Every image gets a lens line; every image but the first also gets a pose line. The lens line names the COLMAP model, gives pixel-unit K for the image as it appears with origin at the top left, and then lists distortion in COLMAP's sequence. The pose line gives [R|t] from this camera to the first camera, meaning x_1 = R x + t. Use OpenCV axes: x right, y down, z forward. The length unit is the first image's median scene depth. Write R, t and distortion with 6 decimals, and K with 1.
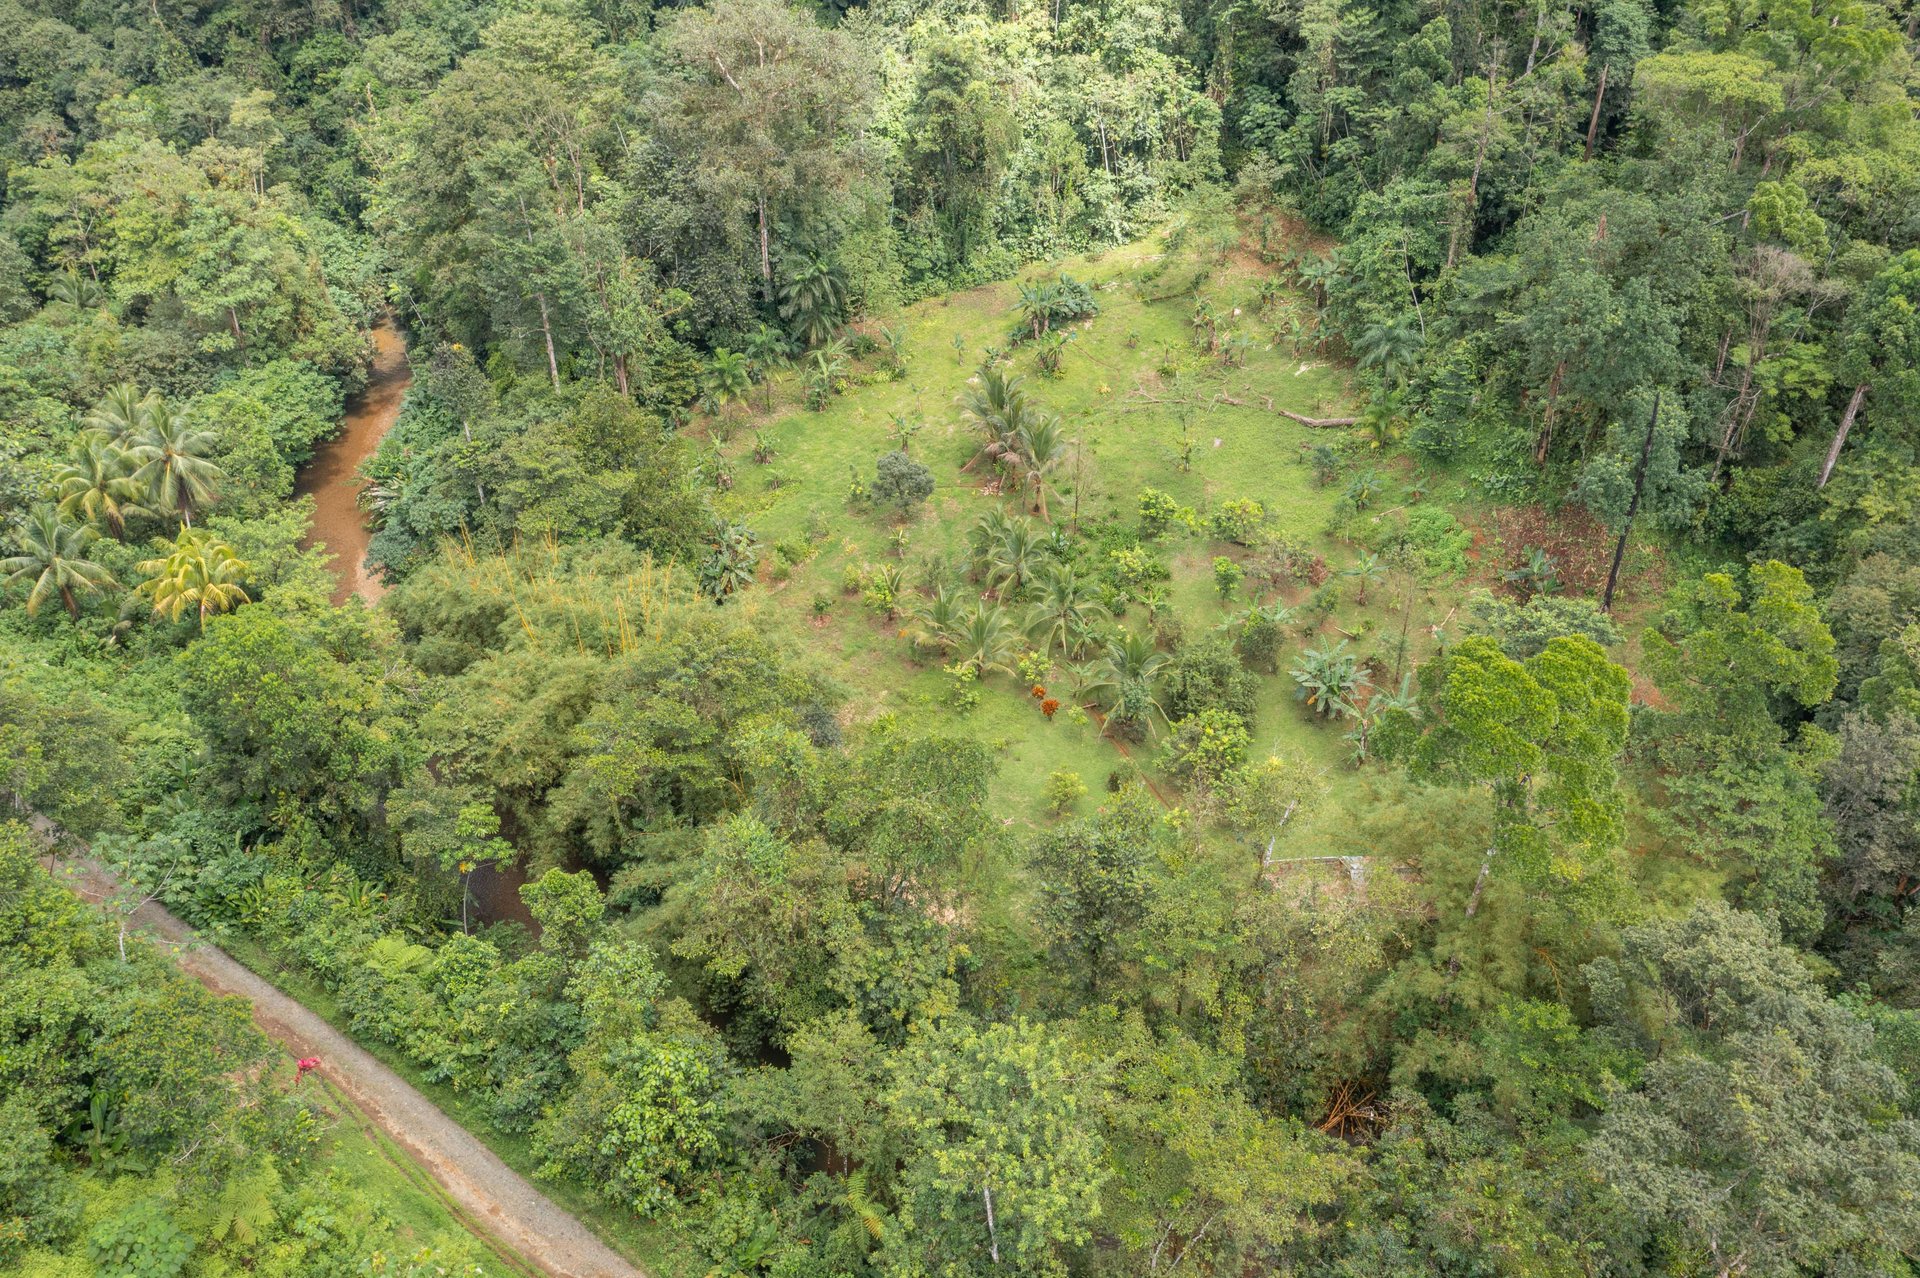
lens RADIAL K [[1506.9, 0, 960.0], [0, 1506.9, 639.0], [0, 0, 1]] dist [-0.015321, 0.013102]
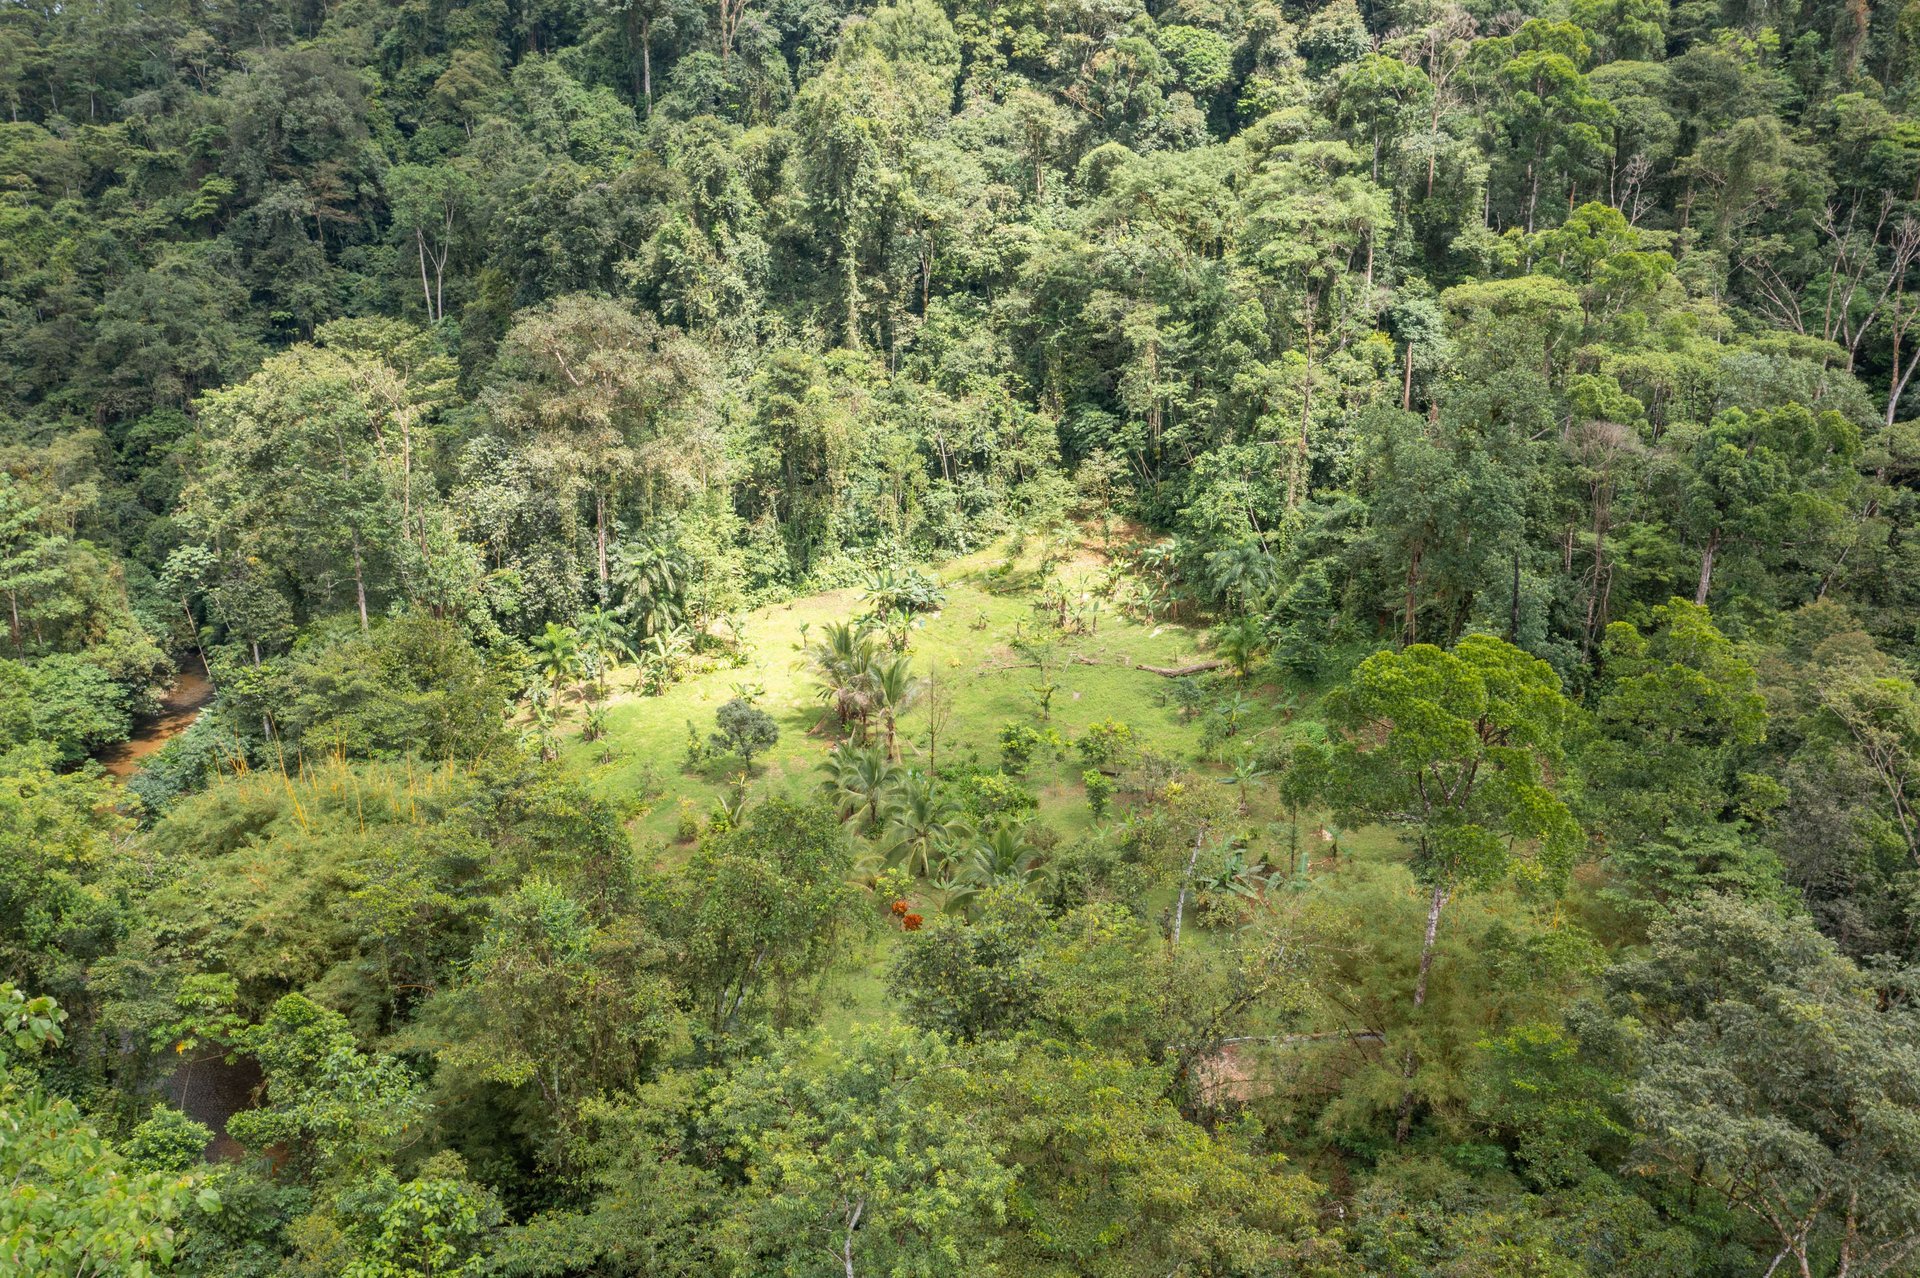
lens RADIAL K [[1506.9, 0, 960.0], [0, 1506.9, 639.0], [0, 0, 1]] dist [-0.015321, 0.013102]
pose [[0.994713, -0.021807, 0.100352, 0.001734], [0.053249, 0.945087, -0.322450, 0.126024], [-0.087810, 0.326089, 0.941252, 0.083851]]
